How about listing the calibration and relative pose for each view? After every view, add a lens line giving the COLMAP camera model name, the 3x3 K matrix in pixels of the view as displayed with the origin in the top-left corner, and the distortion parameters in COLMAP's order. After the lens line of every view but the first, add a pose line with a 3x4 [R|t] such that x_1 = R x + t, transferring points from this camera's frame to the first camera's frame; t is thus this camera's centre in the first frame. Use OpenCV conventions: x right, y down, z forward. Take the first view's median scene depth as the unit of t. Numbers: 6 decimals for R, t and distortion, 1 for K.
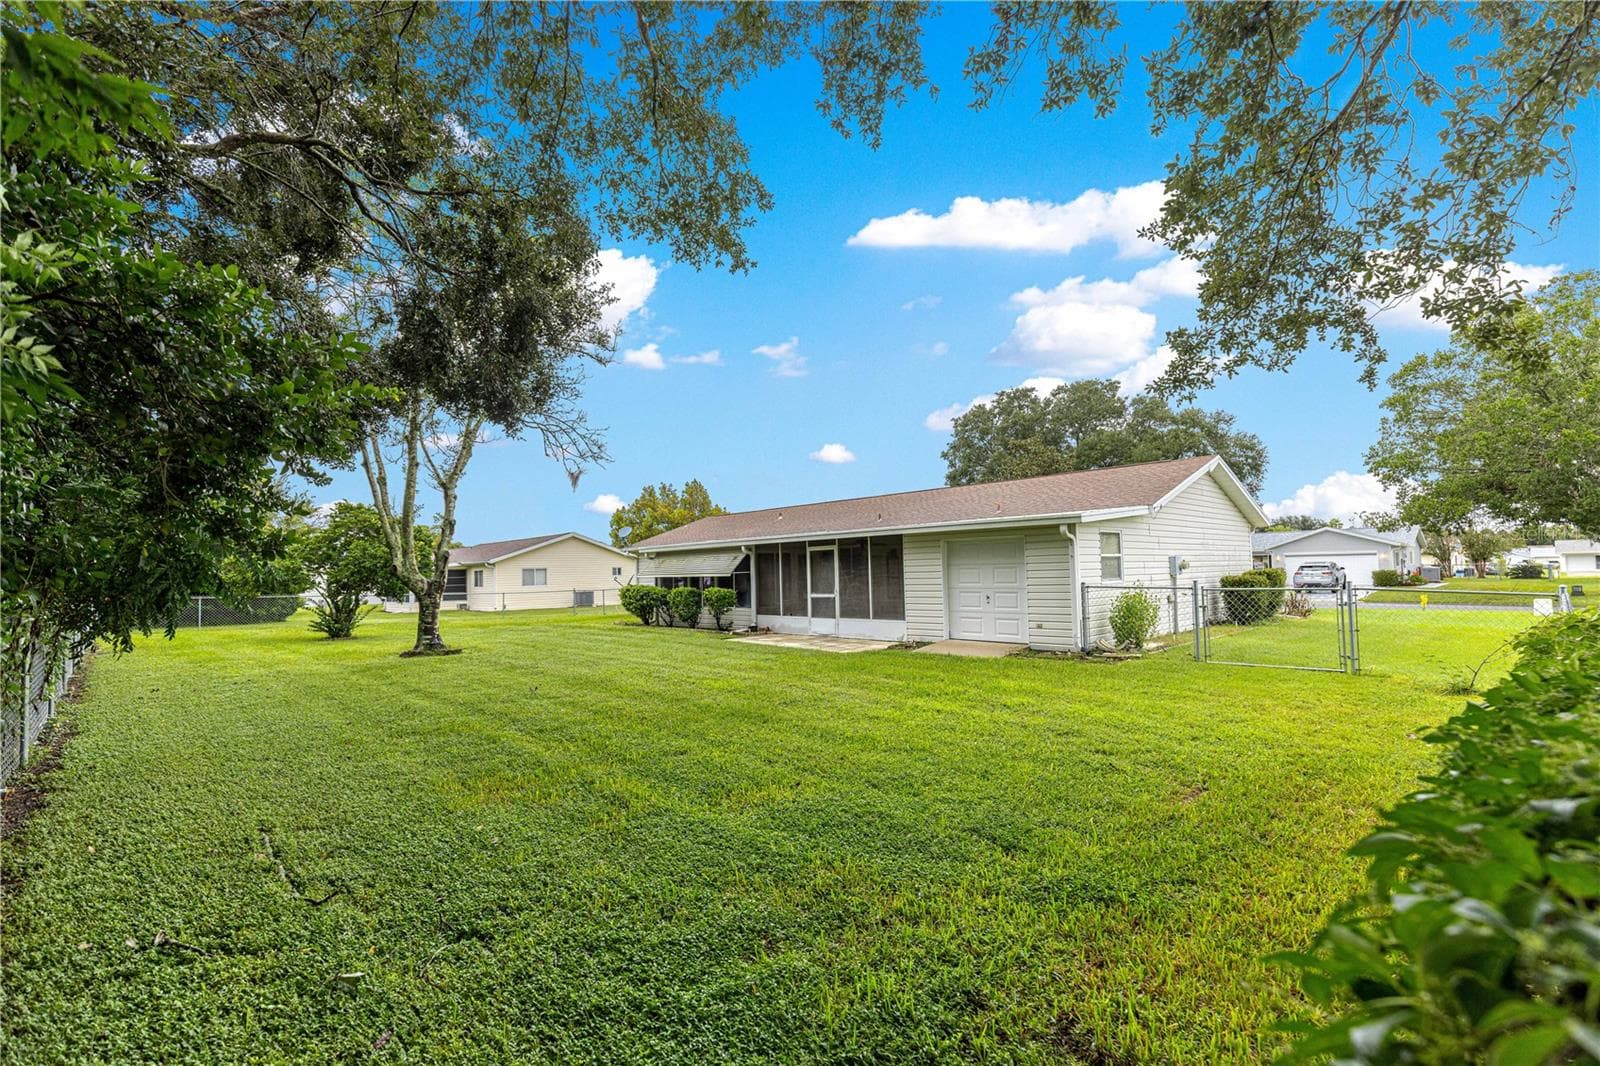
lens RADIAL K [[715.5, 0, 819.0], [0, 715.5, 546.4], [0, 0, 1]] dist [0.000946, -0.000211]
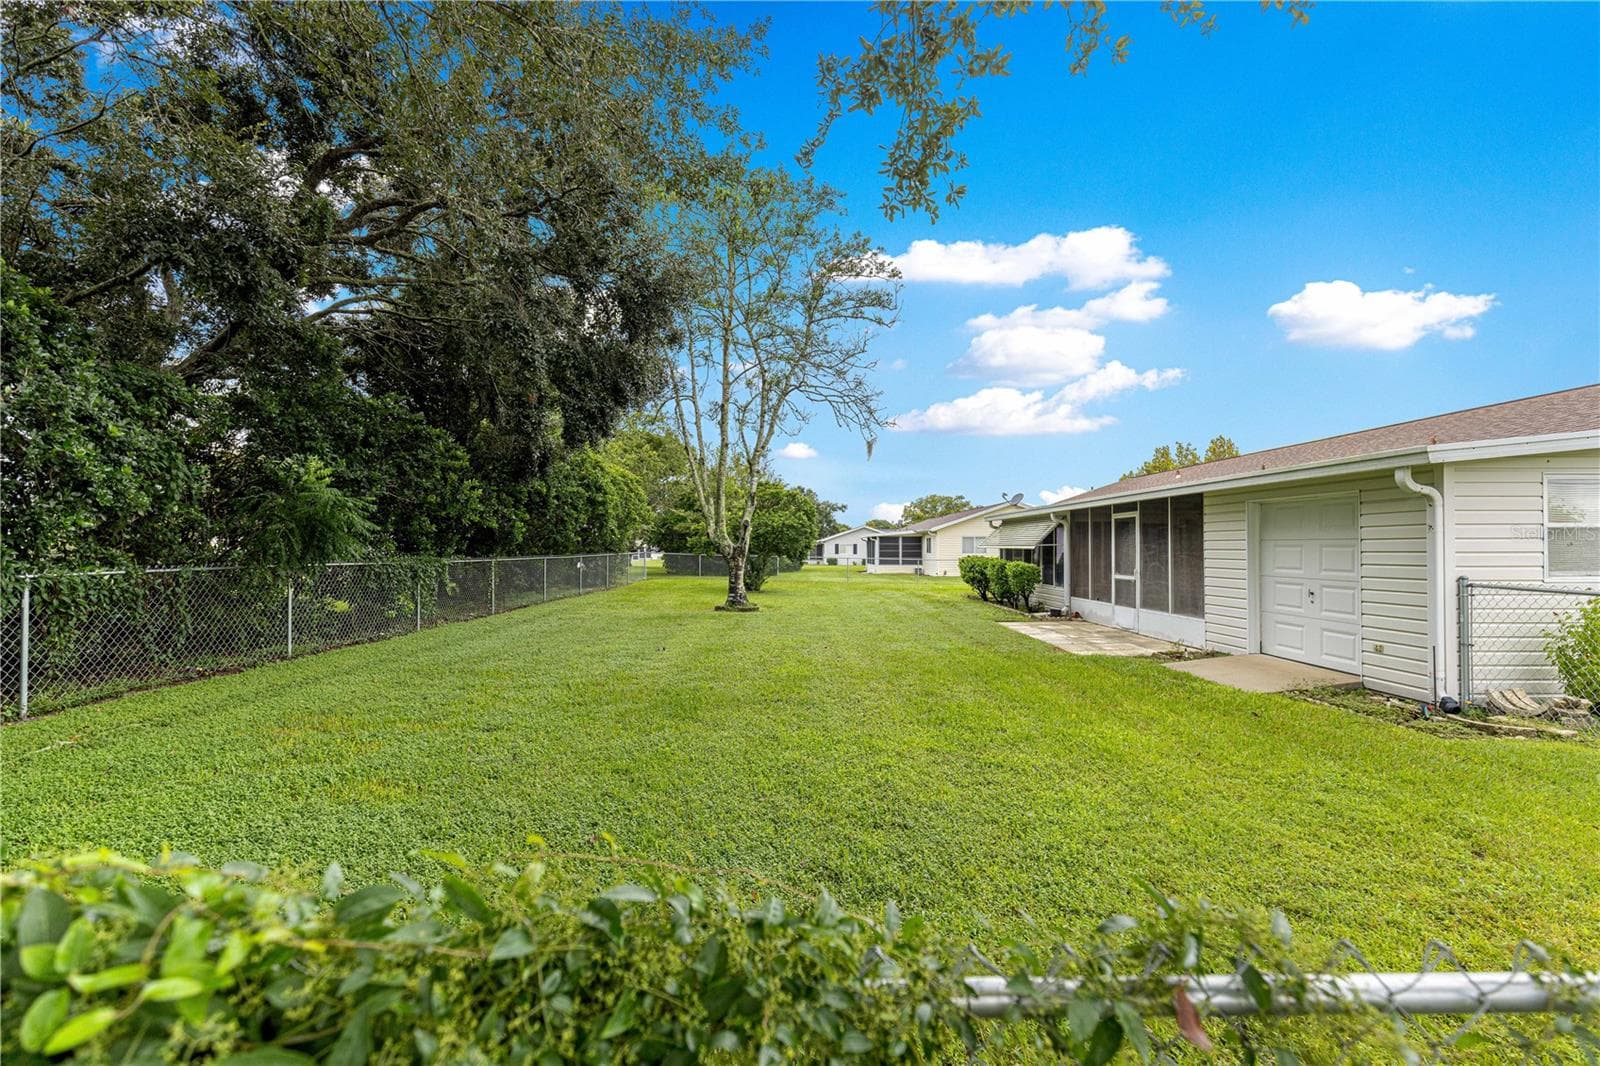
lens RADIAL K [[719.8, 0, 798.3], [0, 719.8, 530.3], [0, 0, 1]] dist [0.002717, -0.000850]
pose [[0.726167, 0.007616, -0.687477, 0.299054], [0.007208, 0.999799, 0.018689, 0.001963], [0.687481, -0.018527, 0.725966, 0.216008]]
